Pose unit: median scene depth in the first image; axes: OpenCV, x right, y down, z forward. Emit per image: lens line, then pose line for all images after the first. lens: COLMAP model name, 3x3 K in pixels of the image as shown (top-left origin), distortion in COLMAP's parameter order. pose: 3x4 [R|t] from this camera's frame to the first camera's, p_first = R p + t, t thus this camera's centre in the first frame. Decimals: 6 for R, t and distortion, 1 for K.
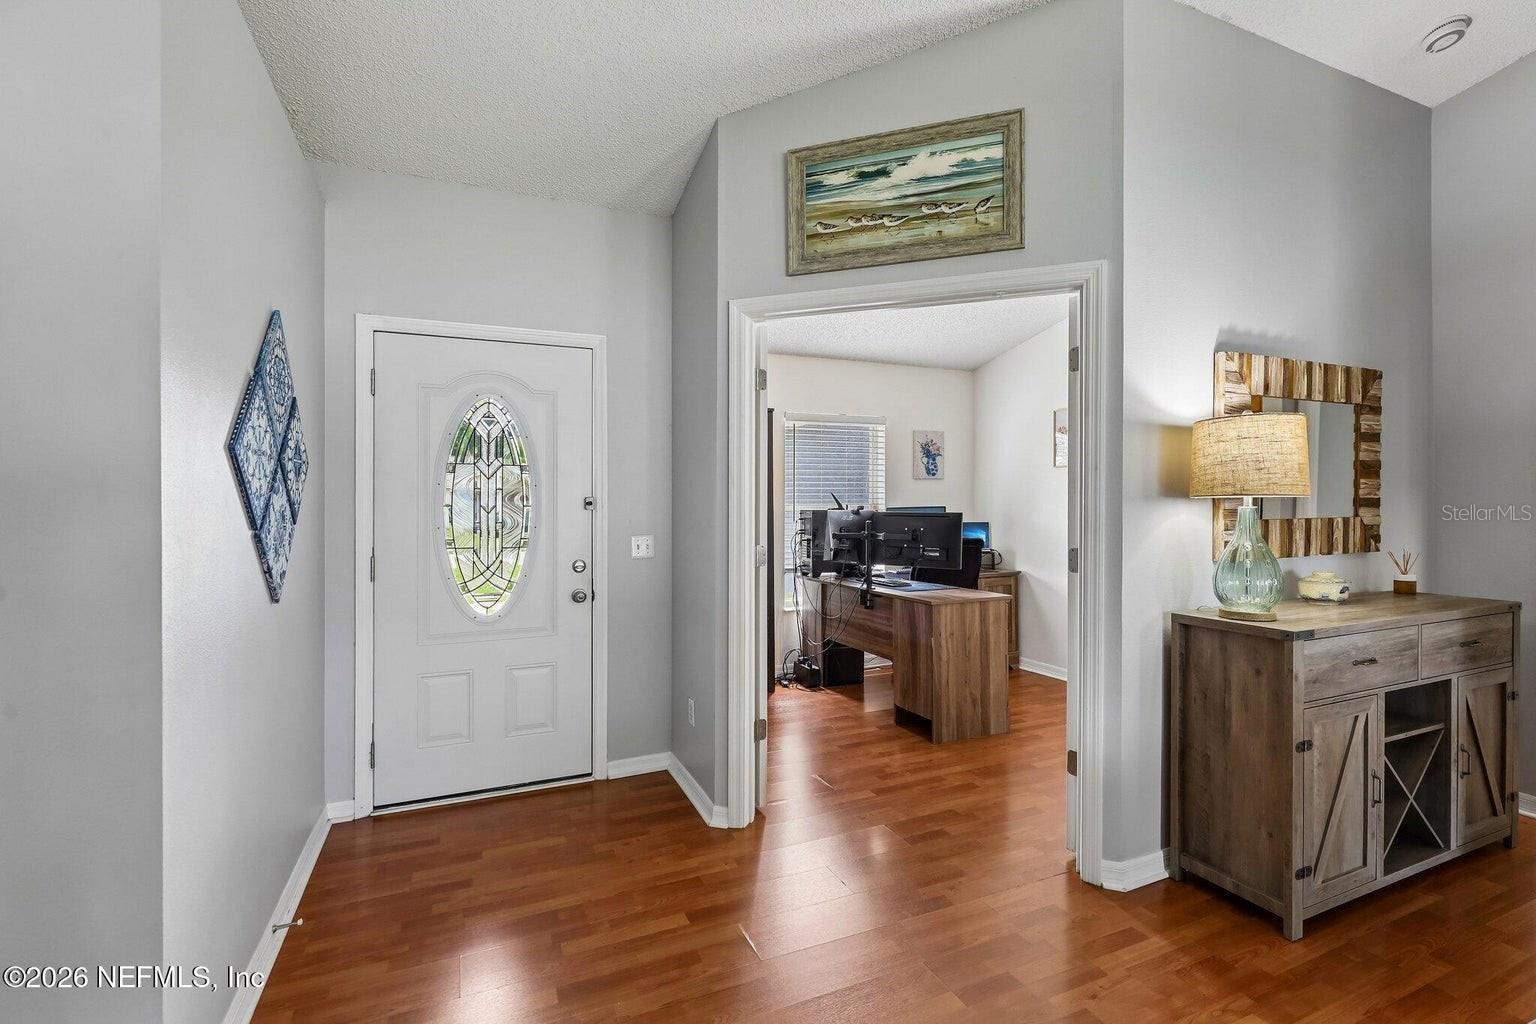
lens RADIAL K [[696.2, 0, 768.0], [0, 696.2, 512.0], [0, 0, 1]] dist [0.000323, -0.000003]
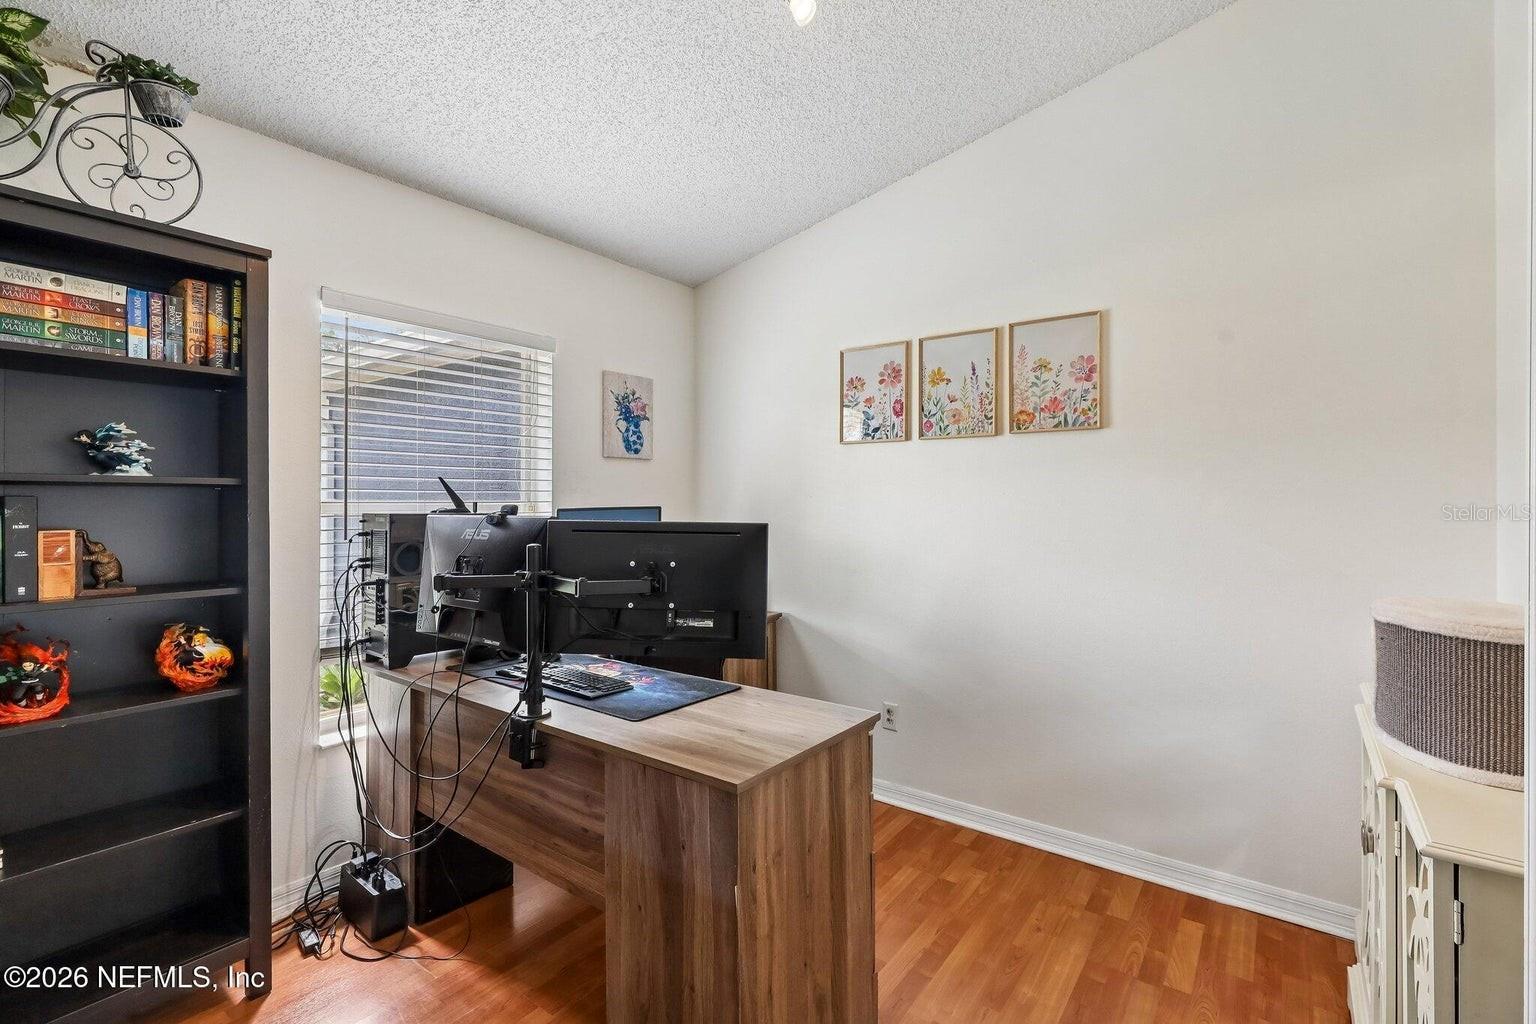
lens RADIAL K [[710.9, 0, 768.0], [0, 710.9, 512.0], [0, 0, 1]] dist [-0.002648, -0.000298]
pose [[0.874875, 0.003097, 0.484340, 0.056996], [-0.004435, 0.999989, 0.001617, -0.005944], [-0.484329, -0.003562, 0.874879, 0.510425]]
